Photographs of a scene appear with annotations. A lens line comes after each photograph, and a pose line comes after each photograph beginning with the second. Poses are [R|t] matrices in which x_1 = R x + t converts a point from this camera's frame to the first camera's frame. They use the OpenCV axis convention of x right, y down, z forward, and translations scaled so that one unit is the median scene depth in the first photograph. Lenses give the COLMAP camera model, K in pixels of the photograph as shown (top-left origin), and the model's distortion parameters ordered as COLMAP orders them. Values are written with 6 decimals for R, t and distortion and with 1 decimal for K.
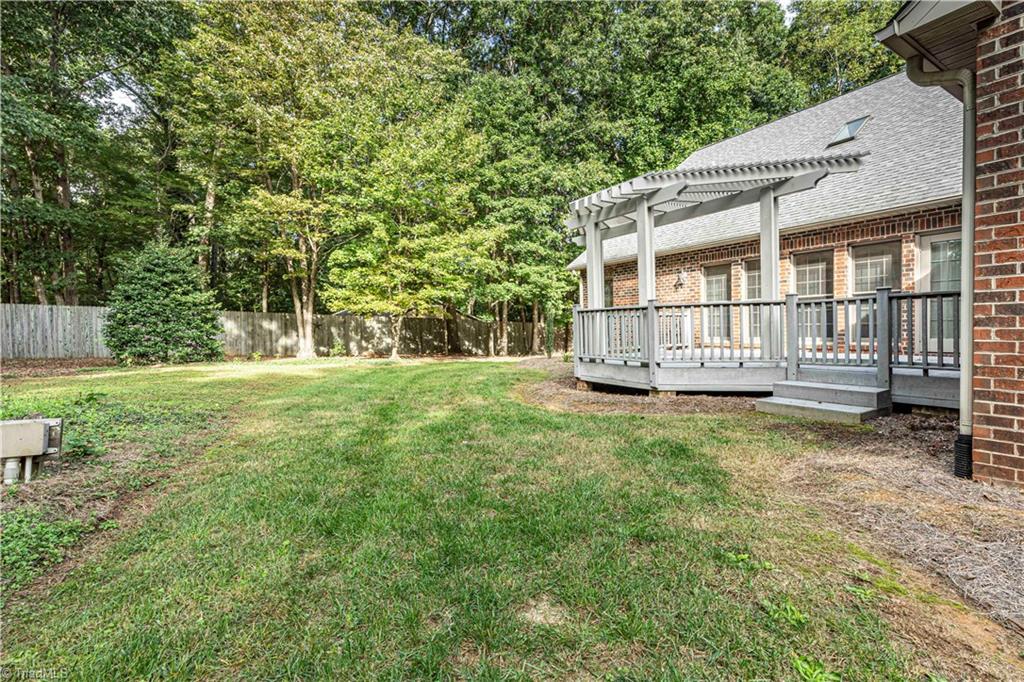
lens RADIAL K [[482.4, 0, 511.0], [0, 482.4, 340.7], [0, 0, 1]] dist [-0.000388, -0.000634]
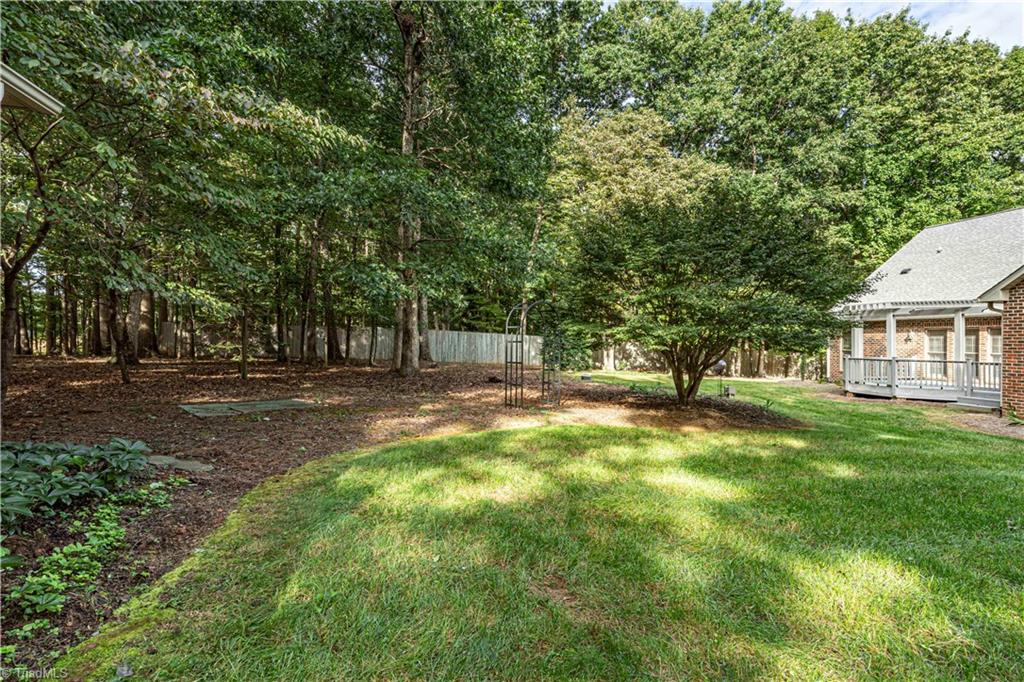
lens RADIAL K [[482.4, 0, 513.9], [0, 482.4, 339.4], [0, 0, 1]] dist [-0.000388, -0.000634]
pose [[0.939892, 0.035084, -0.339664, -0.375062], [-0.046943, 0.998539, -0.026760, -0.014434], [0.338229, 0.041096, 0.940166, -1.049638]]
